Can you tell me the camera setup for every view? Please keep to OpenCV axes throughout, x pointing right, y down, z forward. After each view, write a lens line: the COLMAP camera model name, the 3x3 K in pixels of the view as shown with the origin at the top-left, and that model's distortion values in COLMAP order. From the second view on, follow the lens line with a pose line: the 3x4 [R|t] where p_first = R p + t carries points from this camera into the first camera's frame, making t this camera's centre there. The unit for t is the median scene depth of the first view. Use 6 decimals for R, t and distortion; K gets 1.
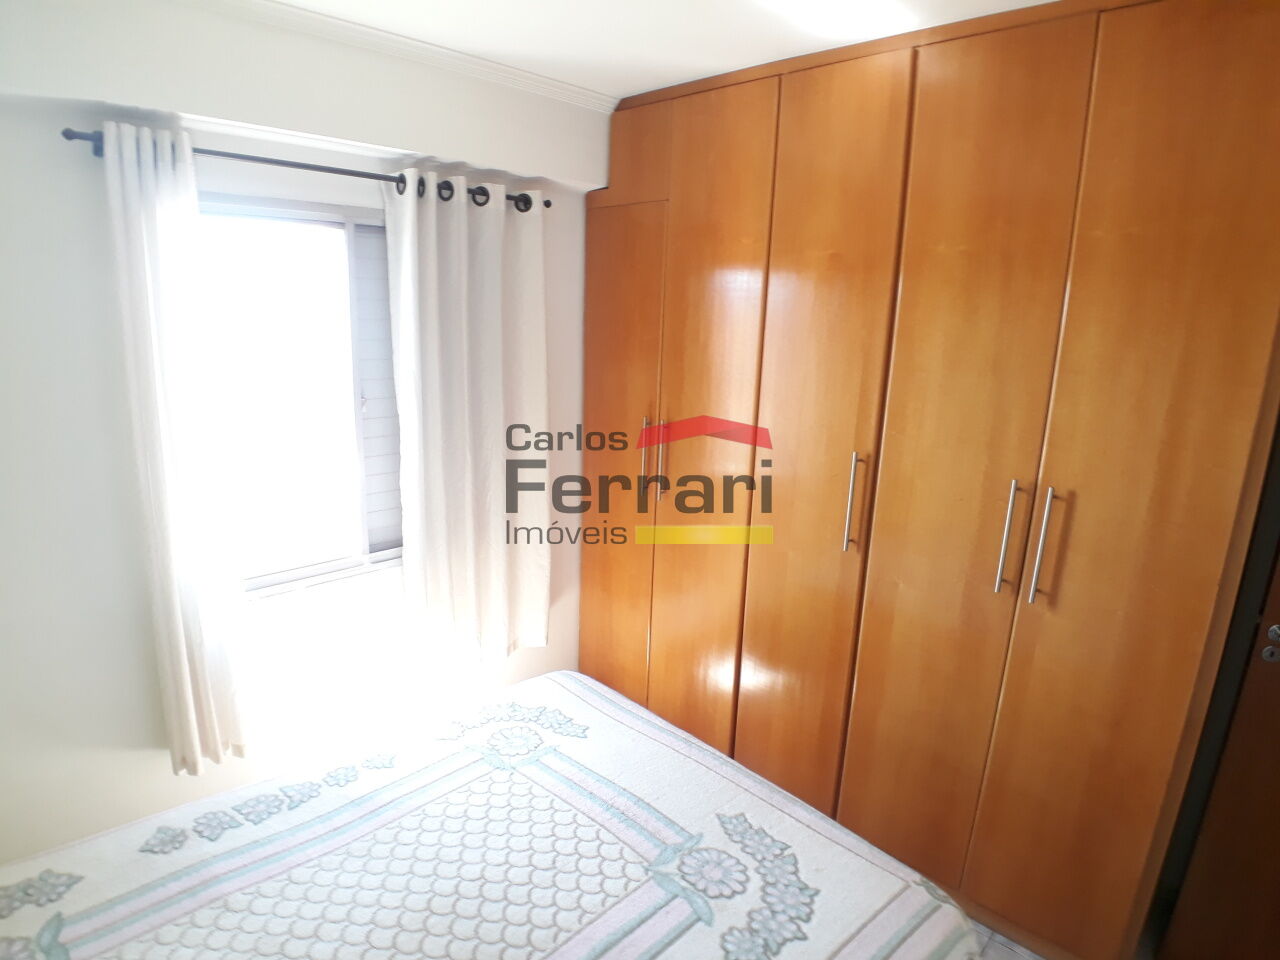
lens RADIAL K [[735.3, 0, 640.0], [0, 735.3, 480.0], [0, 0, 1]] dist [-0.035730, -0.004761]
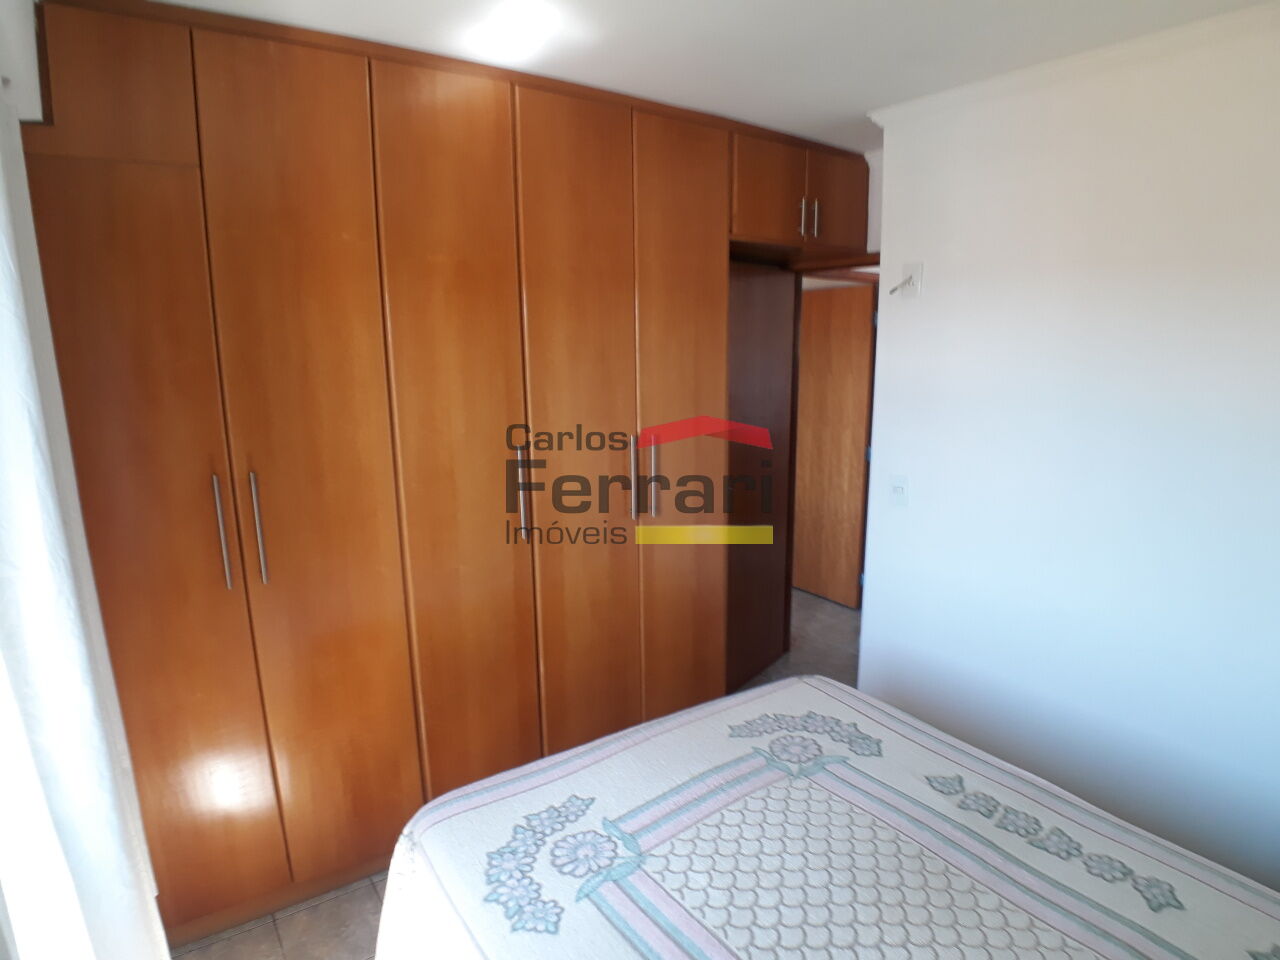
lens RADIAL K [[735.3, 0, 640.0], [0, 735.3, 480.0], [0, 0, 1]] dist [-0.035730, -0.004761]
pose [[0.173709, -0.224438, 0.958881, -0.959383], [0.233525, 0.955300, 0.181295, -0.189345], [-0.956709, 0.192430, 0.218356, 0.791447]]
